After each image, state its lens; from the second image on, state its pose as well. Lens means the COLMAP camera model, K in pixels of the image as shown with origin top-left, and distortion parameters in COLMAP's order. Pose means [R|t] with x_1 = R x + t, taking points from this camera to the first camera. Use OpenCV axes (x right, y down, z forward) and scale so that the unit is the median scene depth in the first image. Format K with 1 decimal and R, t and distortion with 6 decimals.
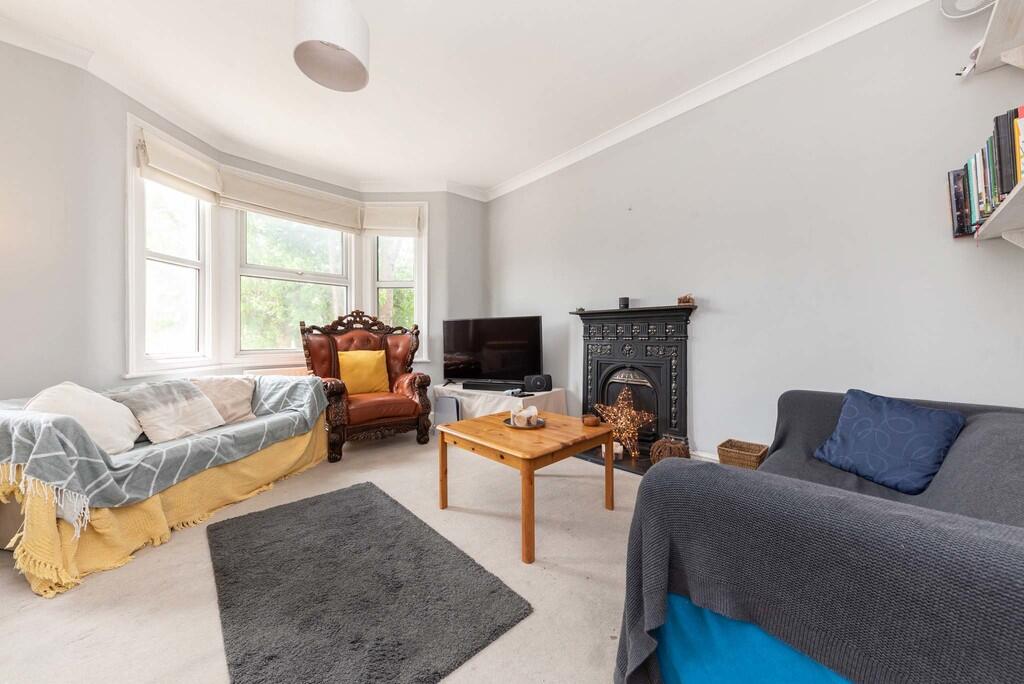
lens RADIAL K [[350.8, 0, 510.4], [0, 350.8, 339.4], [0, 0, 1]] dist [0.000203, -0.000021]
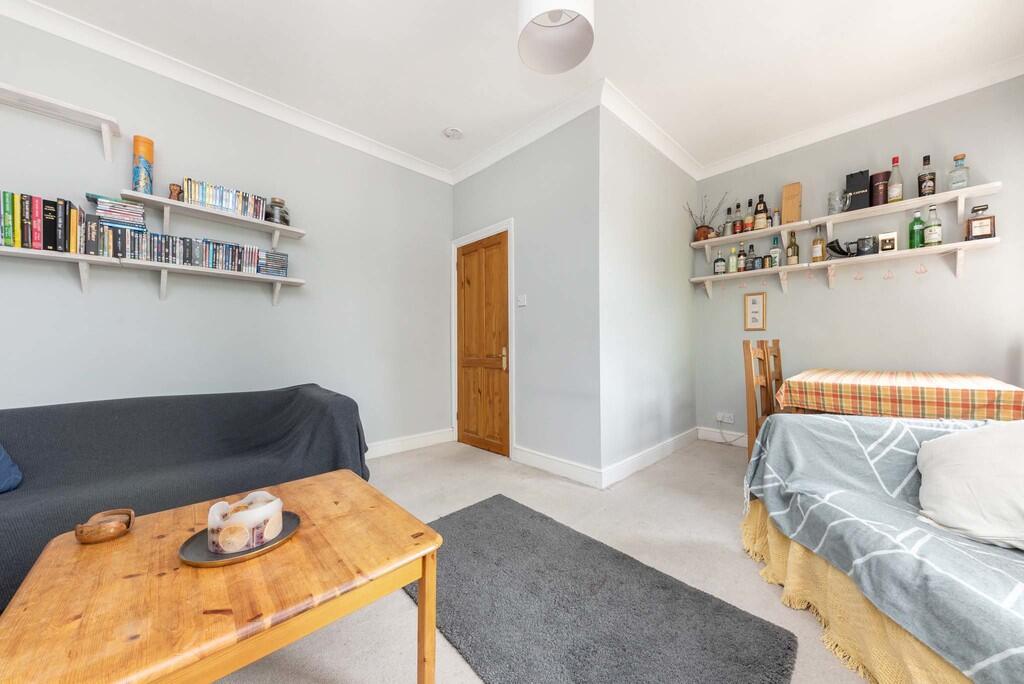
lens RADIAL K [[336.1, 0, 514.6], [0, 336.1, 346.5], [0, 0, 1]] dist [-0.000383, -0.000090]
pose [[-0.999882, 0.009216, -0.012309, -0.180340], [0.009217, 0.999958, -0.000005, -0.002940], [0.012309, -0.000119, -0.999924, 0.866531]]
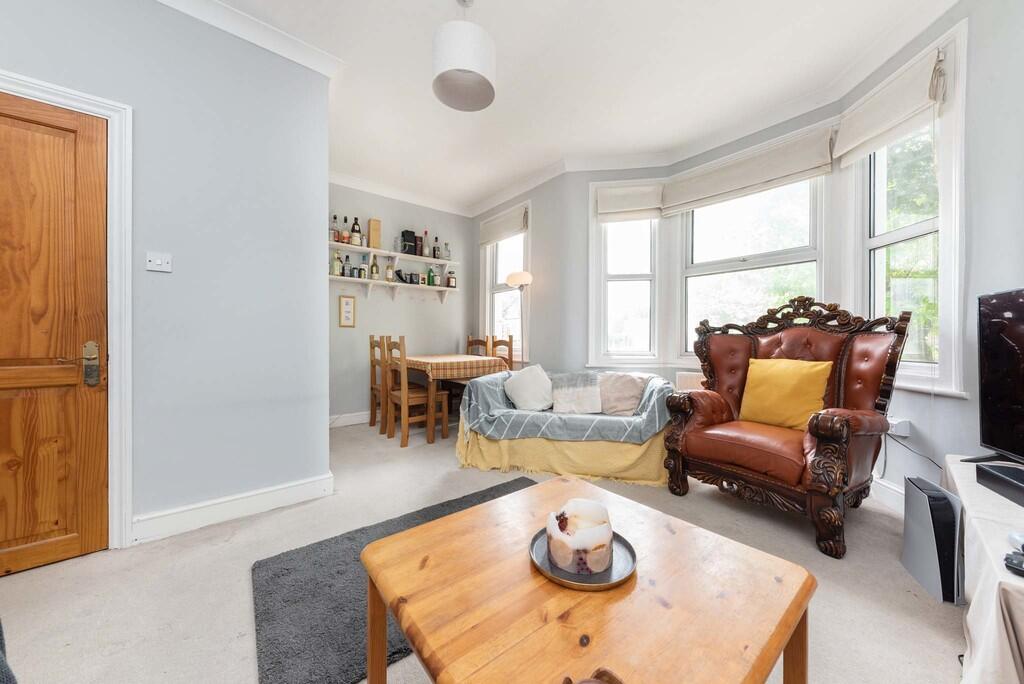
lens RADIAL K [[350.8, 0, 510.4], [0, 350.8, 339.4], [0, 0, 1]] dist [0.000203, -0.000021]
pose [[-0.089846, 0.007254, -0.995929, 0.275916], [-0.001077, 0.999972, 0.007381, -0.009618], [0.995955, 0.001736, -0.089836, 0.576705]]
